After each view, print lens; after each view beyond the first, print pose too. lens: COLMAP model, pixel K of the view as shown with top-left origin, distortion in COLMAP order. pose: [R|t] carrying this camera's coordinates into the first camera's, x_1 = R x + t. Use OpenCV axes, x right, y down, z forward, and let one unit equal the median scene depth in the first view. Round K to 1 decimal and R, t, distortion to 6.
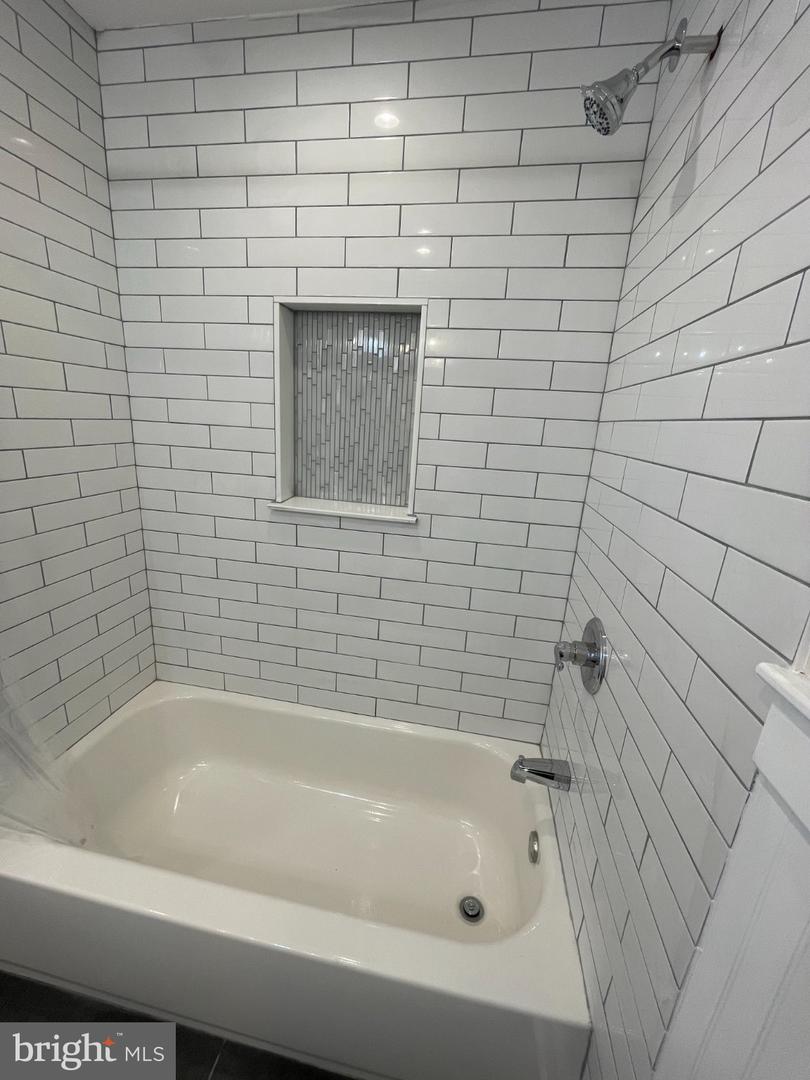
lens RADIAL K [[434.8, 0, 403.0], [0, 434.8, 534.8], [0, 0, 1]] dist [-0.000329, 0.000639]
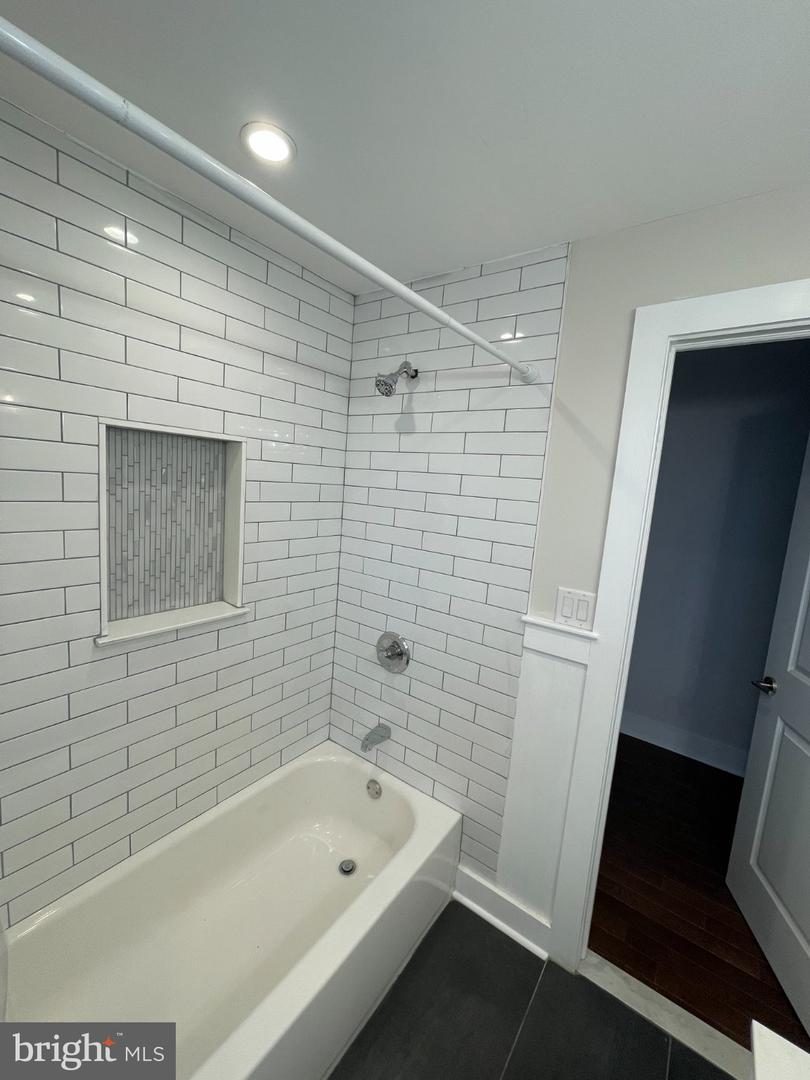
lens RADIAL K [[434.8, 0, 408.1], [0, 434.8, 539.0], [0, 0, 1]] dist [-0.000329, 0.000639]
pose [[0.437537, -0.142026, 0.887913, -0.826928], [0.185478, 0.980468, 0.065432, -0.225286], [-0.879863, 0.136059, 0.455333, 0.042720]]
